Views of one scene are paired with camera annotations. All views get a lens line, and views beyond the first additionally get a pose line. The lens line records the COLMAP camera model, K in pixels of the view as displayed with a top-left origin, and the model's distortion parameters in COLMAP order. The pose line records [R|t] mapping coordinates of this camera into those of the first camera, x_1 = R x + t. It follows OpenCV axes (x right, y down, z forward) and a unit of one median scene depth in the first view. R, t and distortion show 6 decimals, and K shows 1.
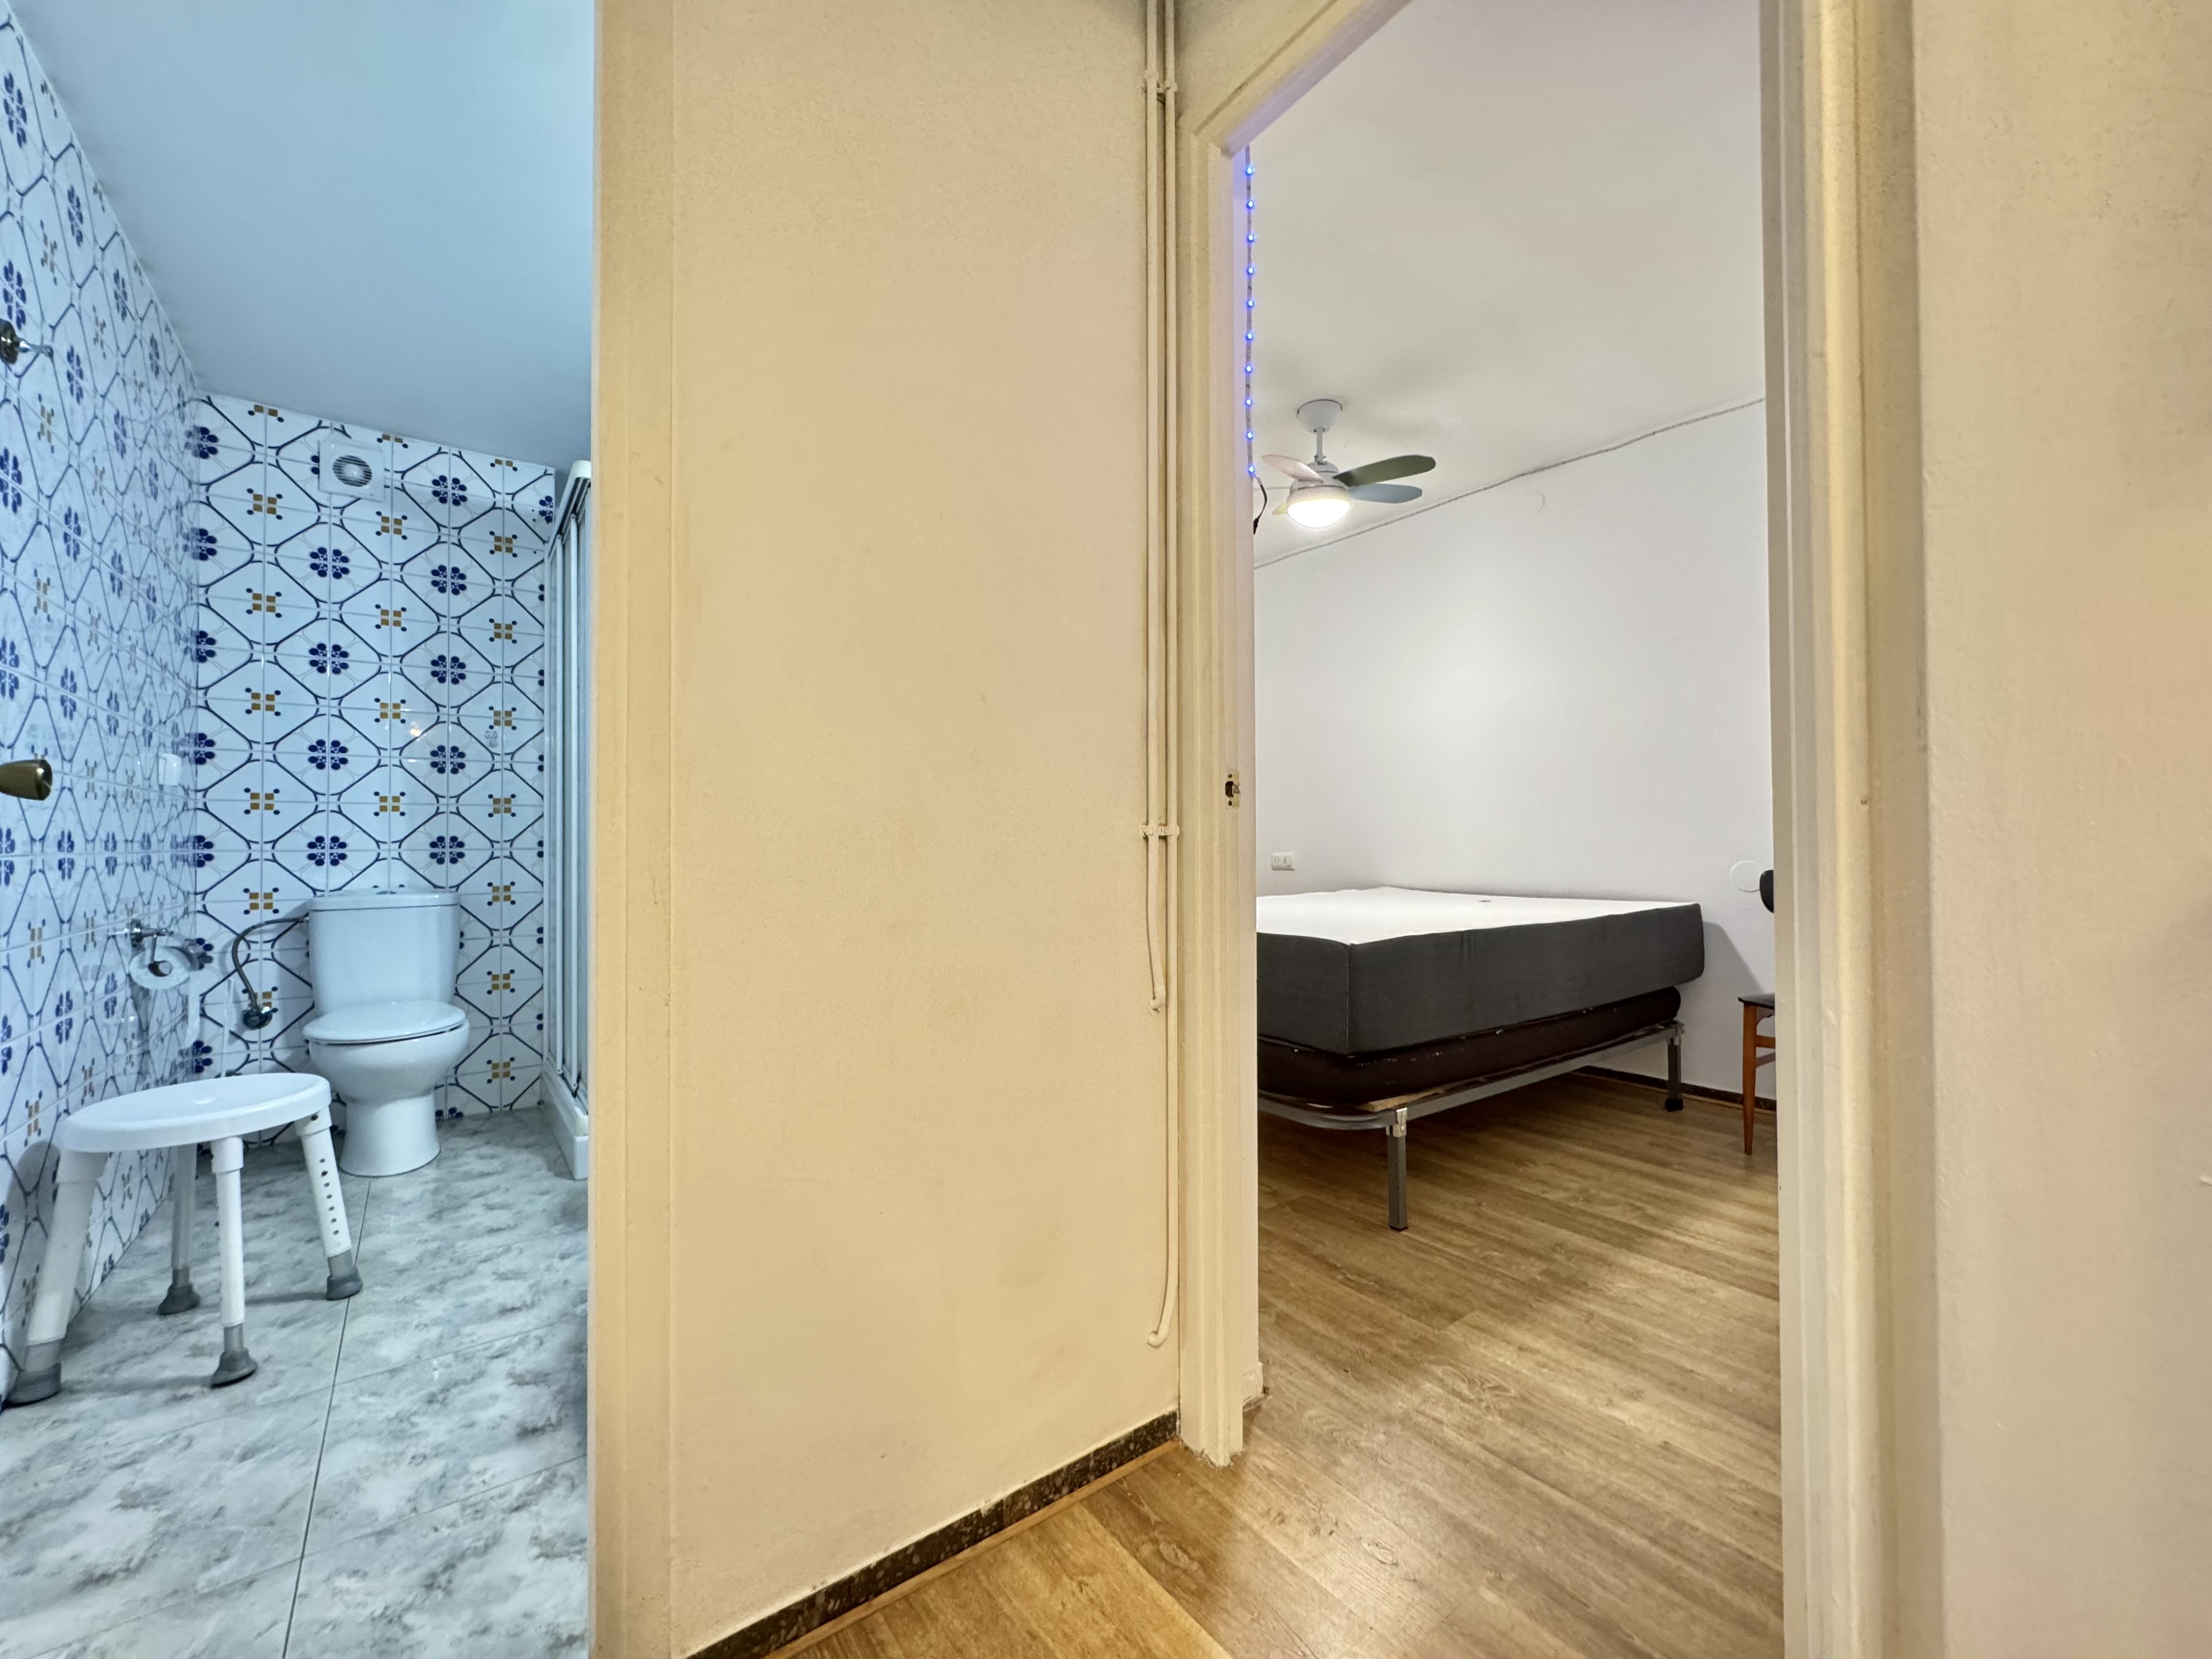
lens RADIAL K [[888.5, 0, 1098.7], [0, 888.5, 829.1], [0, 0, 1]] dist [-0.008017, 0.002045]
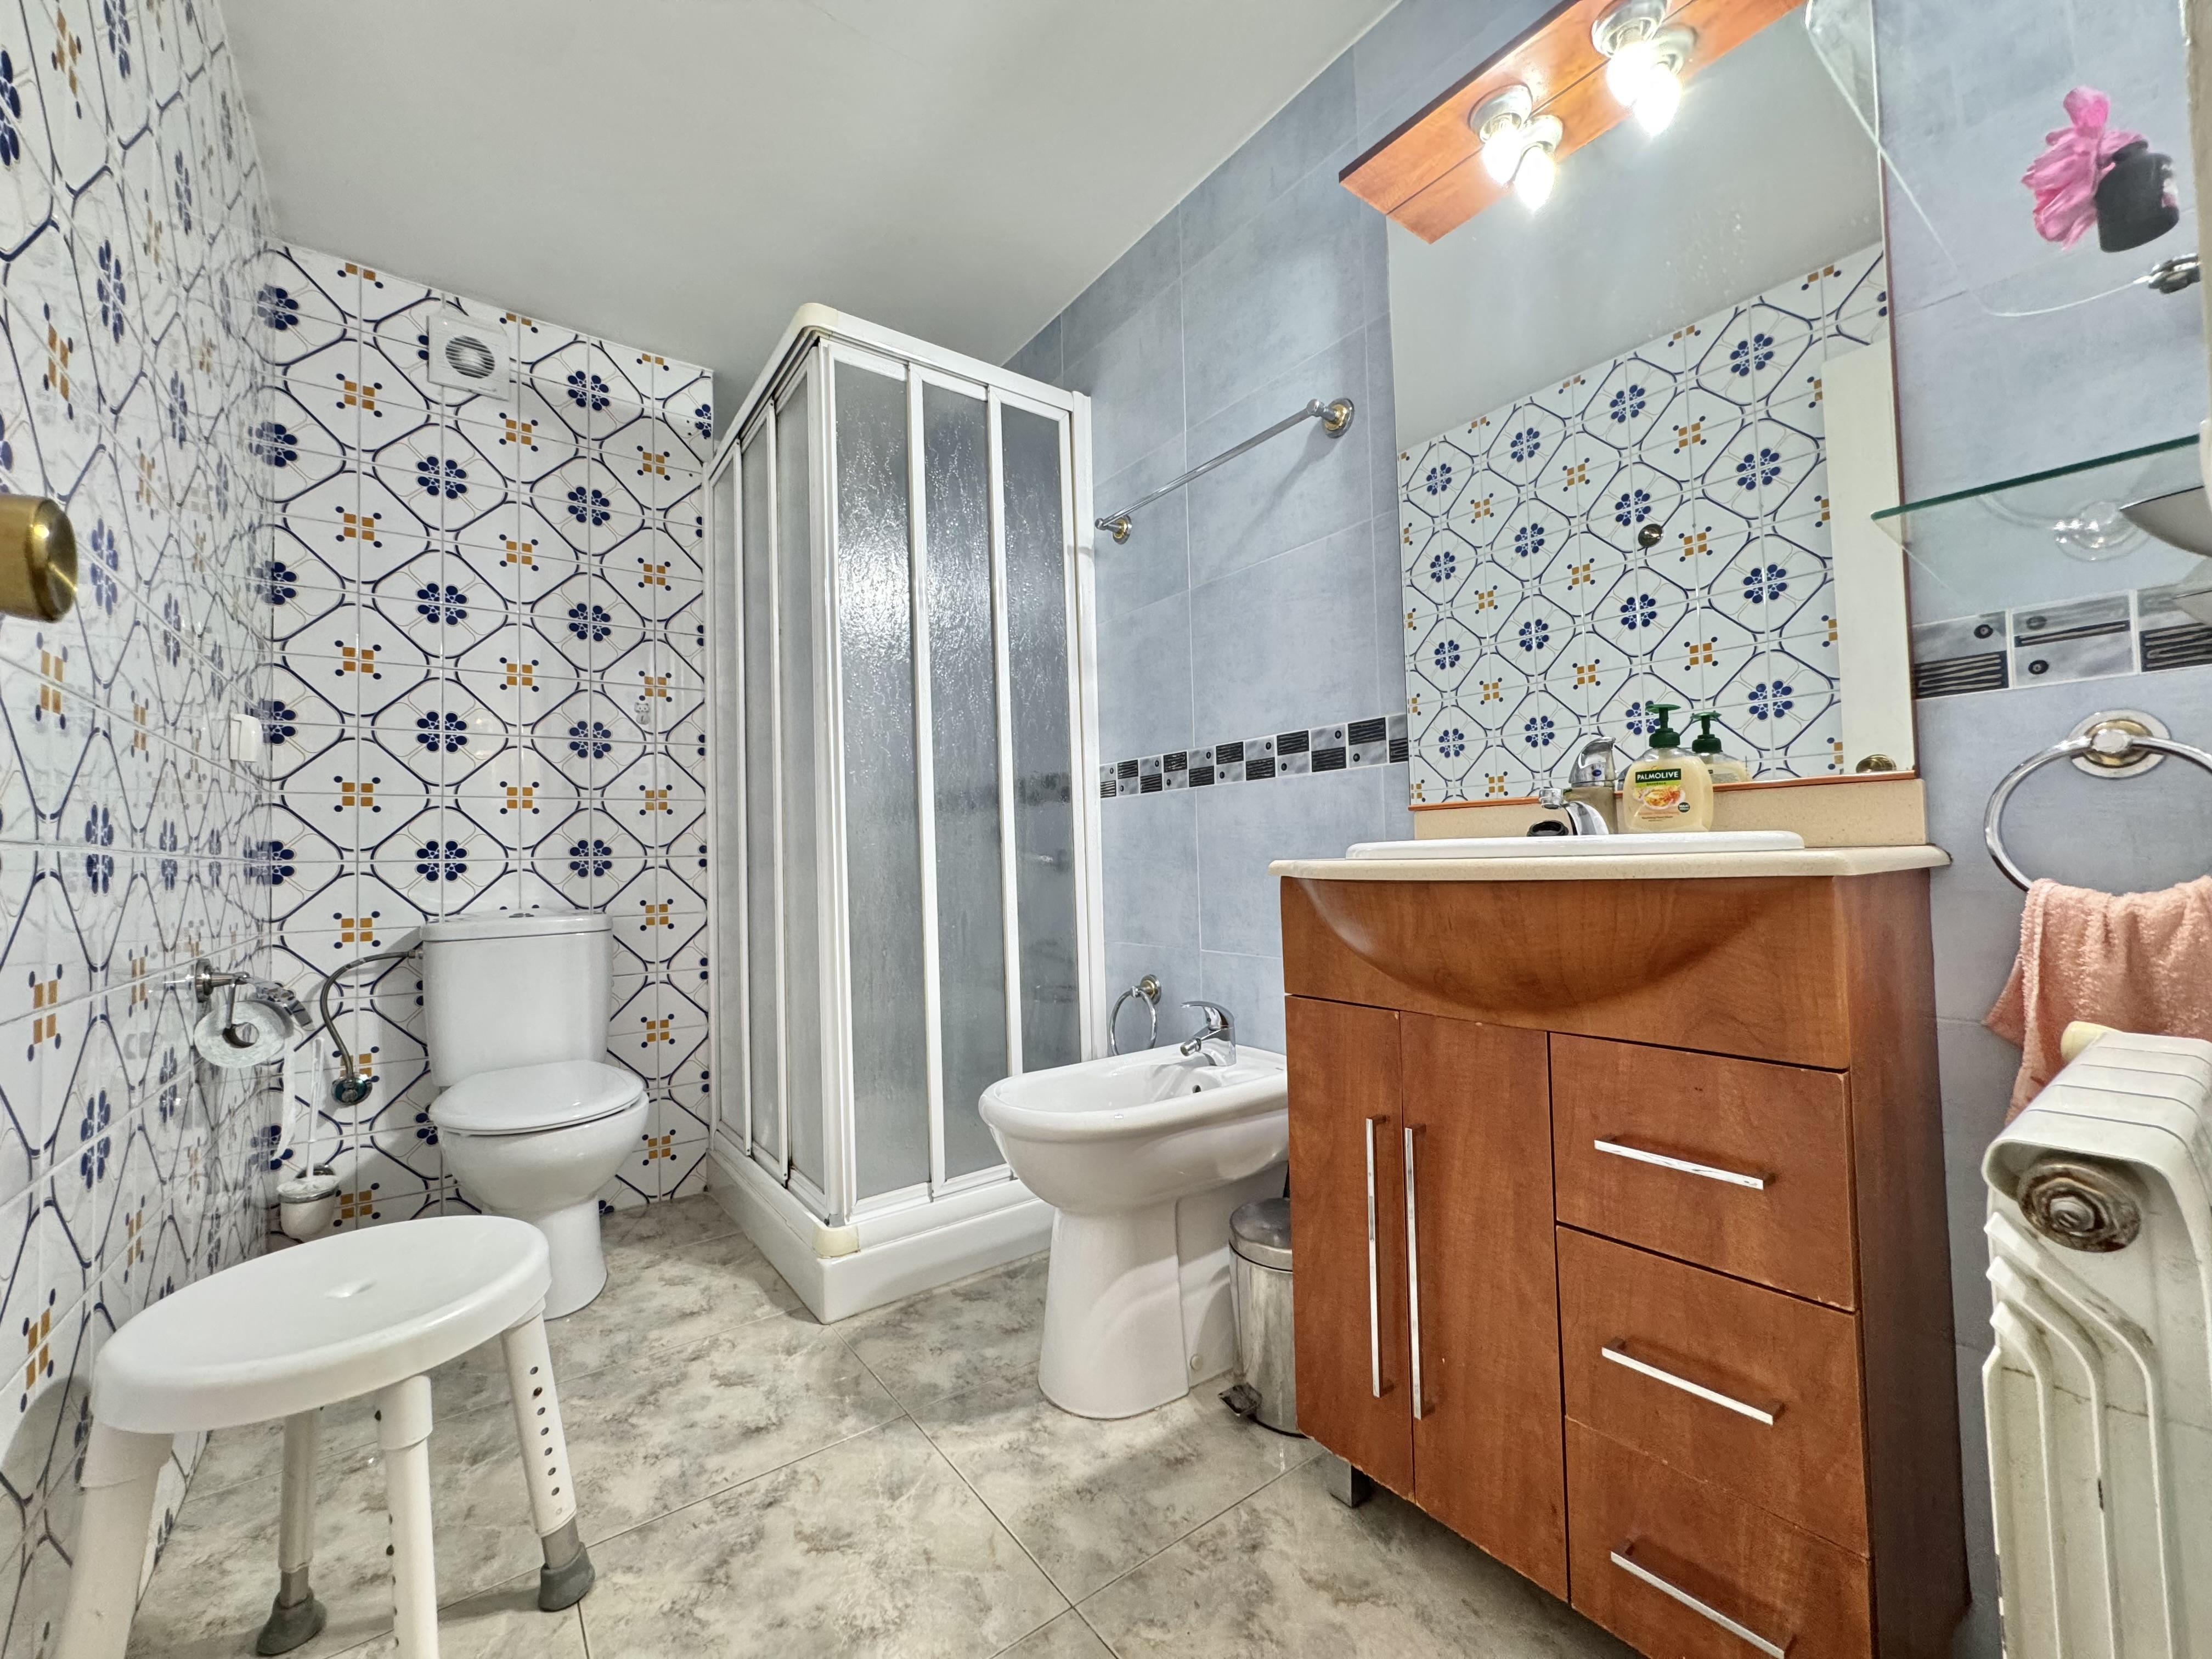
lens RADIAL K [[895.7, 0, 1111.8], [0, 895.7, 828.1], [0, 0, 1]] dist [-0.004172, 0.000553]
pose [[0.999743, -0.020349, -0.009957, -0.309704], [0.020152, 0.999607, -0.019468, 0.023725], [0.010349, 0.019262, 0.999761, 0.261116]]
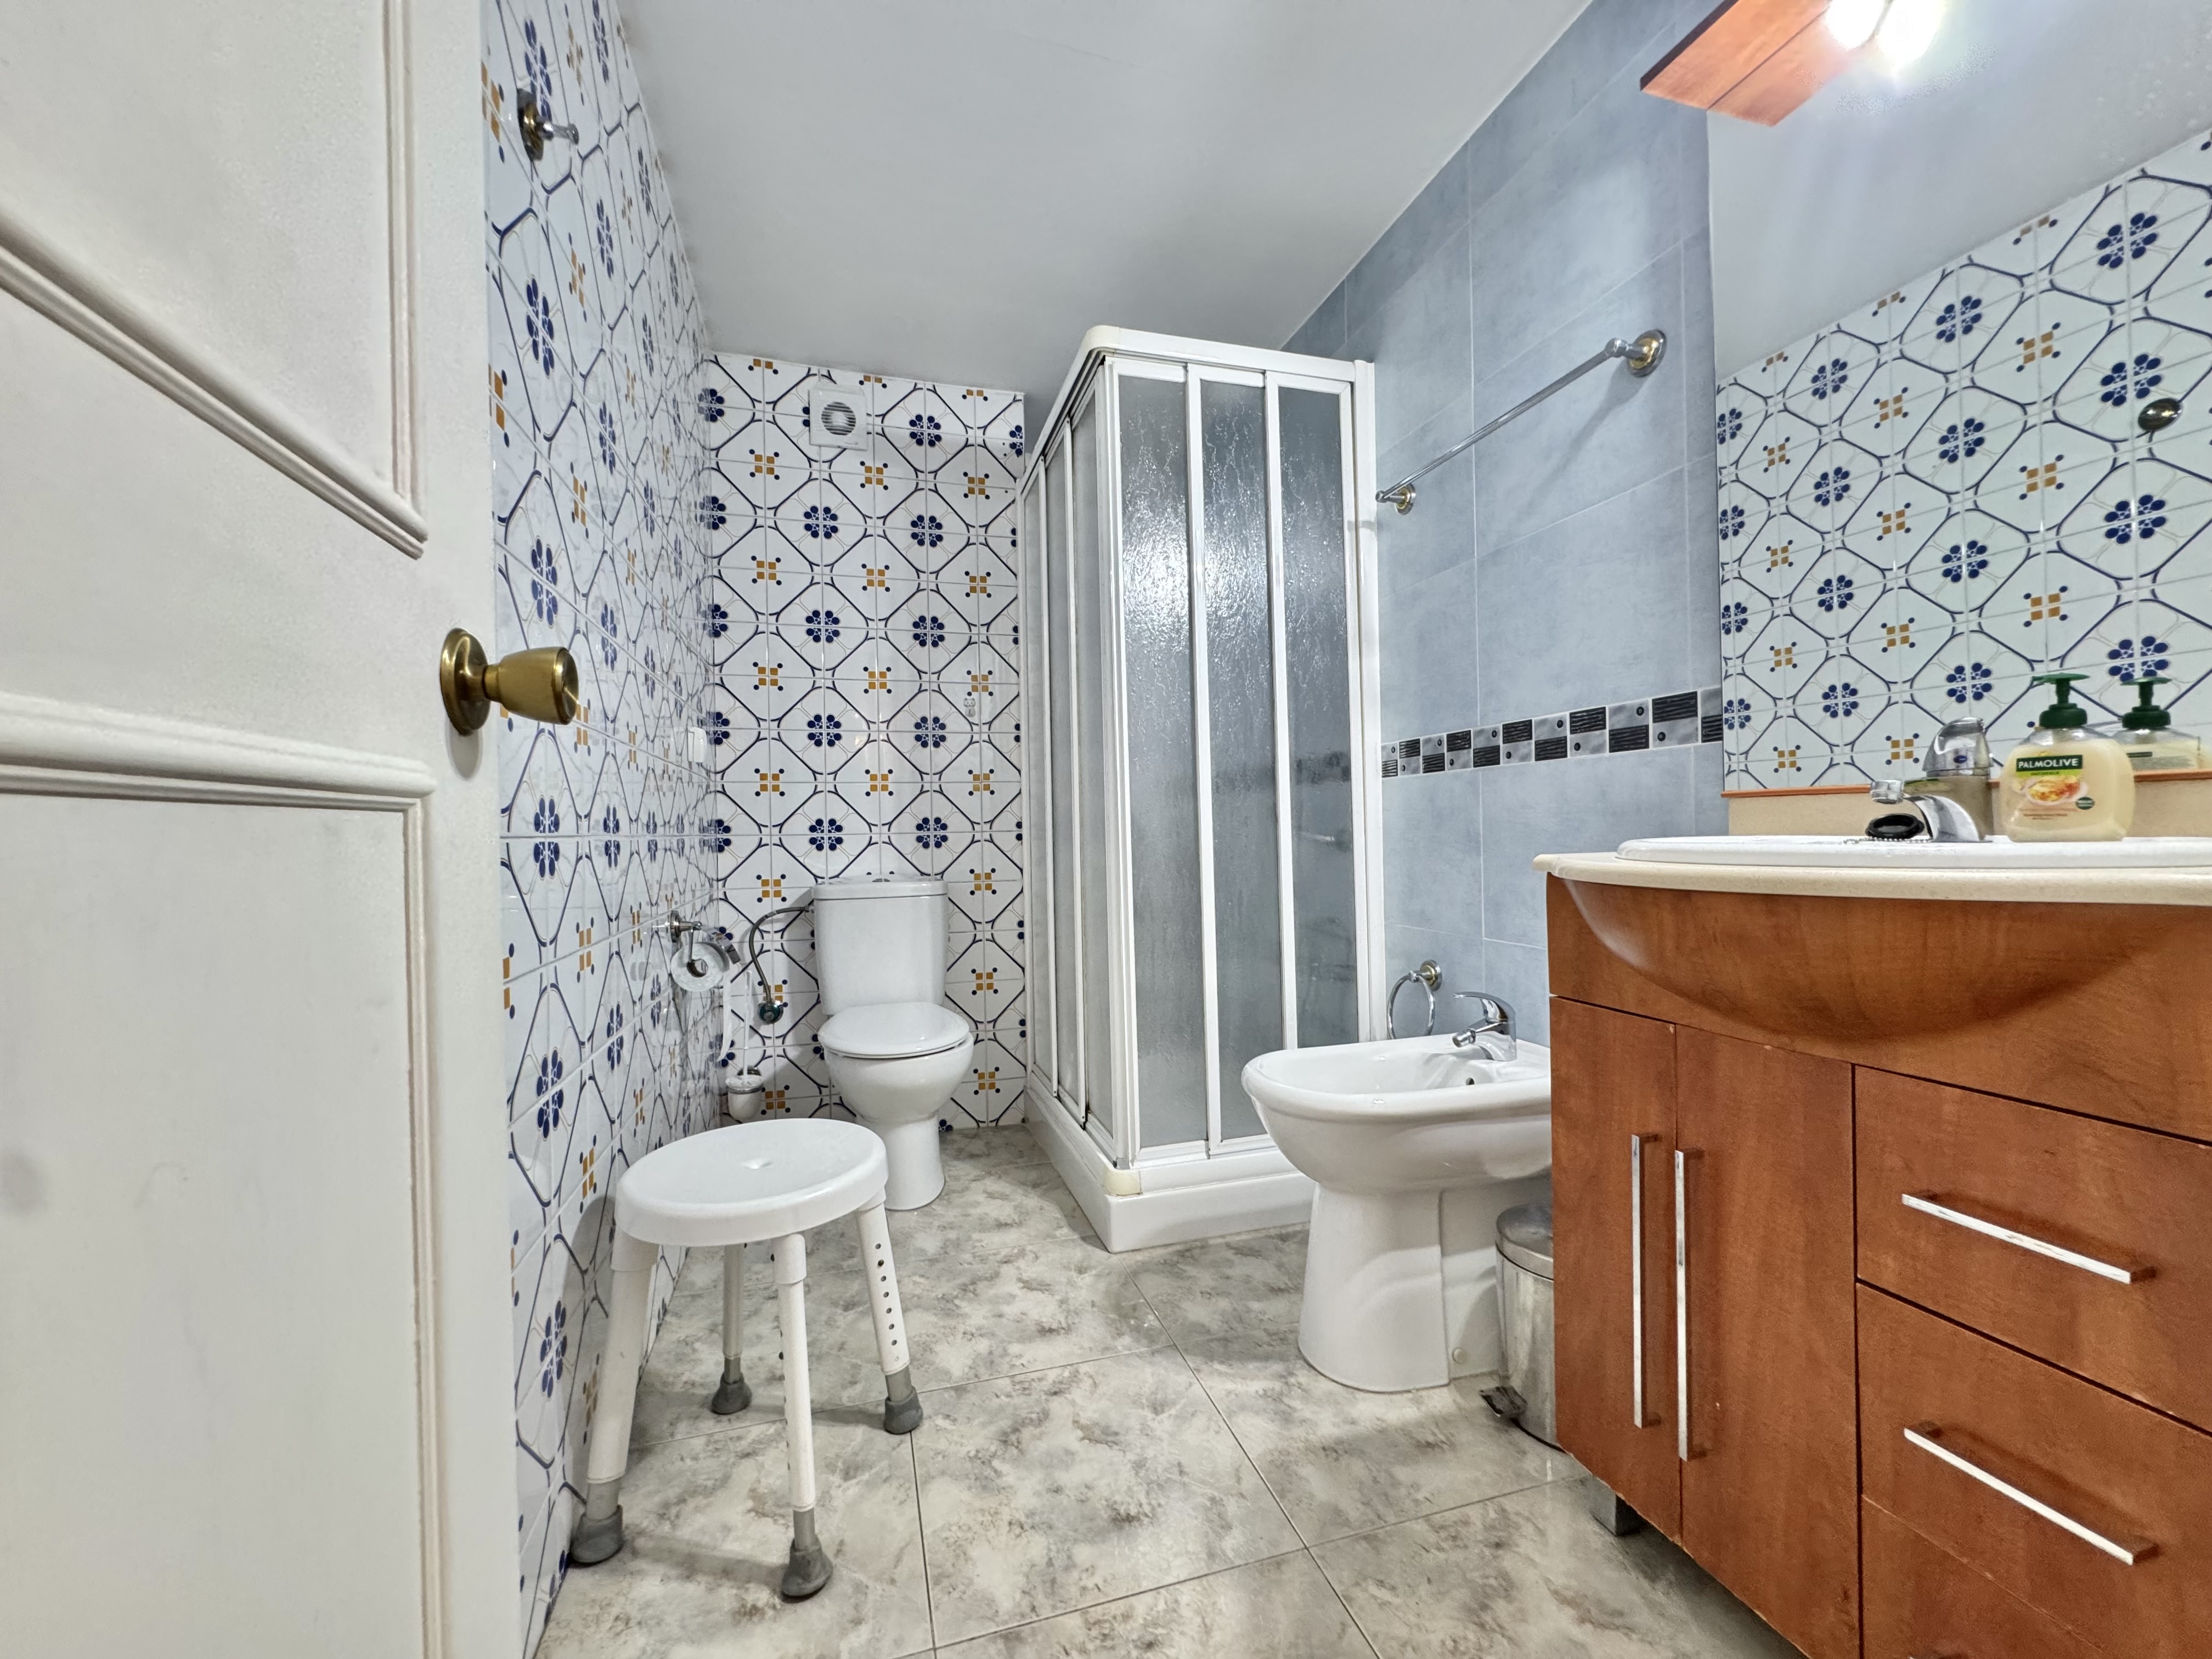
lens RADIAL K [[894.1, 0, 1100.8], [0, 894.1, 829.5], [0, 0, 1]] dist [-0.006373, 0.000873]
pose [[0.932101, -0.011070, -0.362029, -0.273897], [0.017386, 0.999748, 0.014193, 0.011261], [0.361781, -0.019523, 0.932059, 0.239849]]
